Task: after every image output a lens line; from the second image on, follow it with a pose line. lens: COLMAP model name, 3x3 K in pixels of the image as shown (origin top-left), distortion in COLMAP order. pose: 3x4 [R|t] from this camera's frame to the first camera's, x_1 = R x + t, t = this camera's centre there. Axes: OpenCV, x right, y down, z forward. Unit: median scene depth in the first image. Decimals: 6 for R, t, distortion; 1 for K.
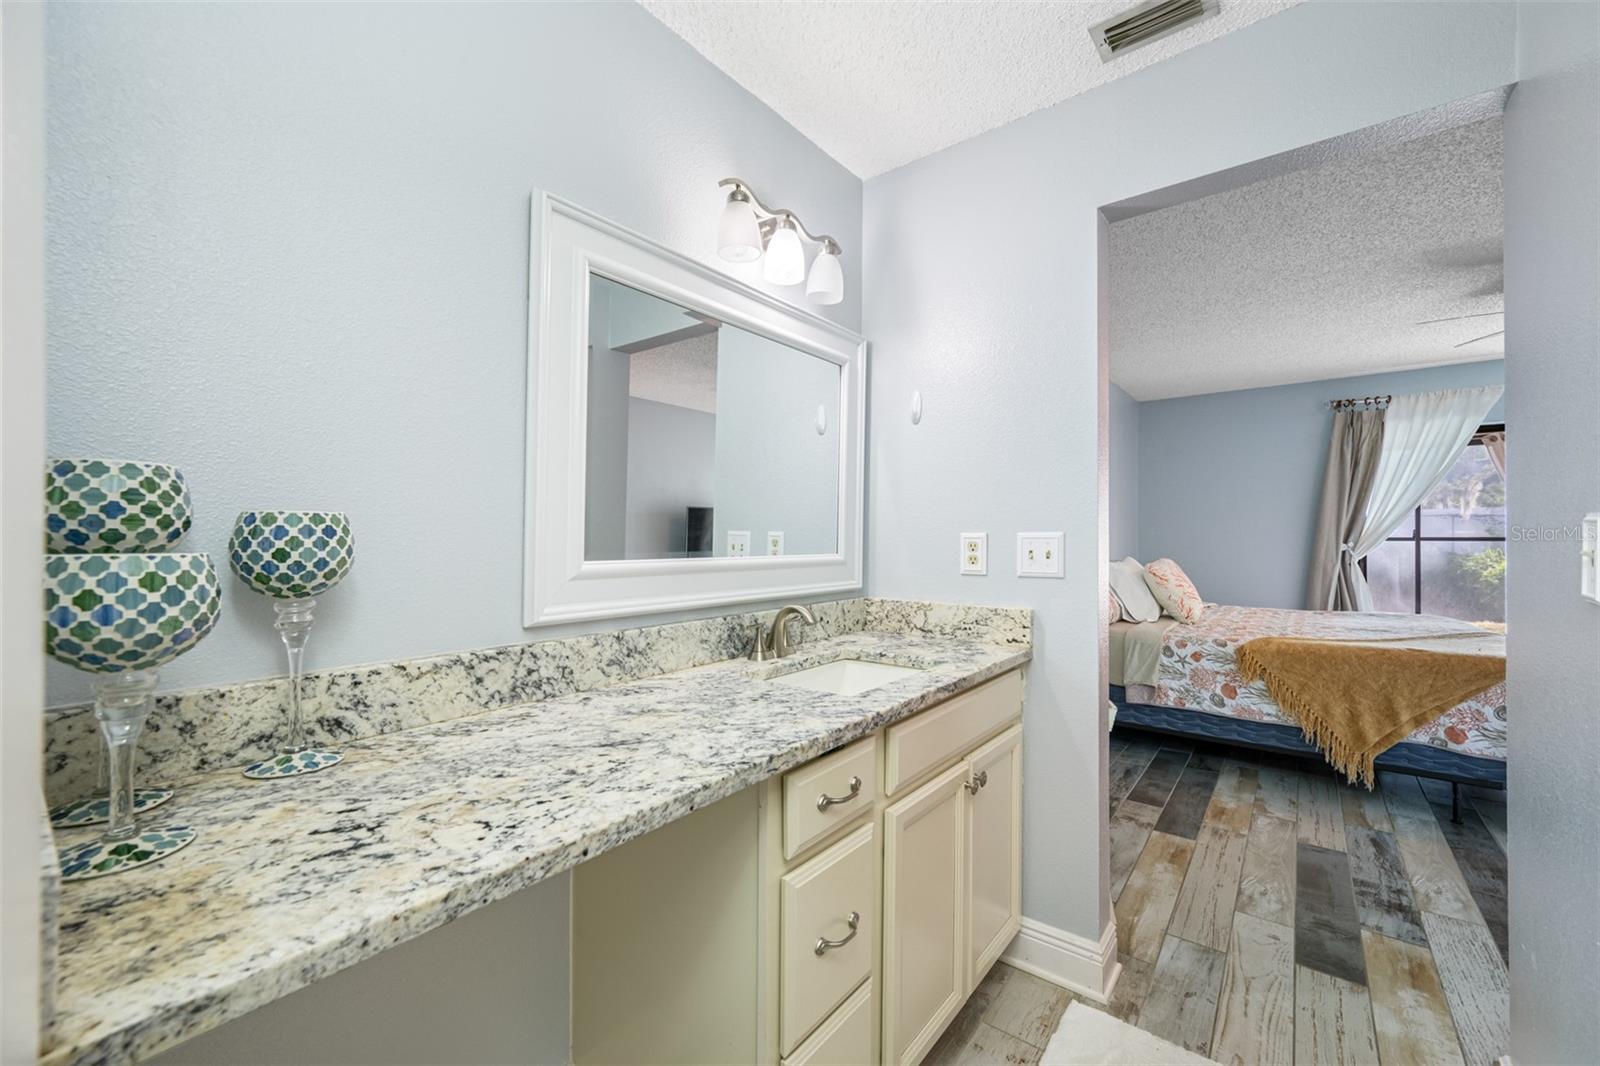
lens RADIAL K [[635.6, 0, 800.7], [0, 635.6, 529.9], [0, 0, 1]] dist [-0.001016, -0.000255]
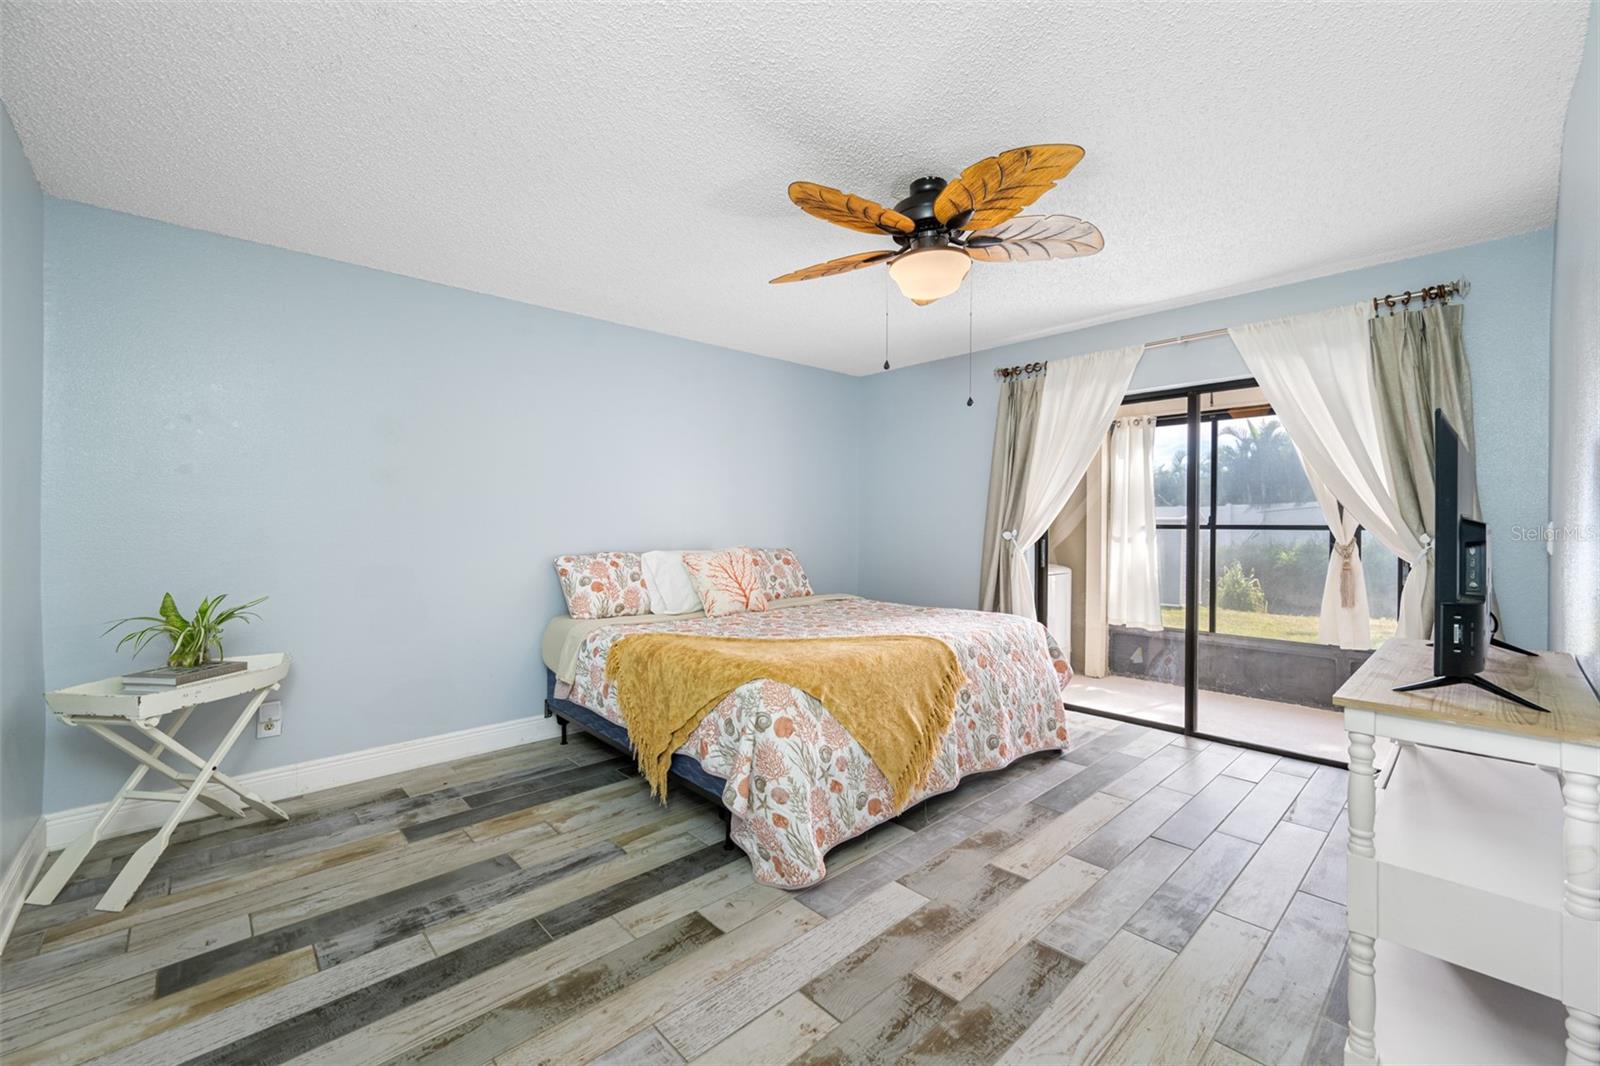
lens RADIAL K [[635.6, 0, 800.7], [0, 635.6, 529.9], [0, 0, 1]] dist [-0.001016, -0.000255]
pose [[0.985845, -0.001670, -0.167650, 1.279624], [0.004308, 0.999873, 0.015368, 0.006121], [0.167603, -0.015872, 0.985727, 0.154381]]
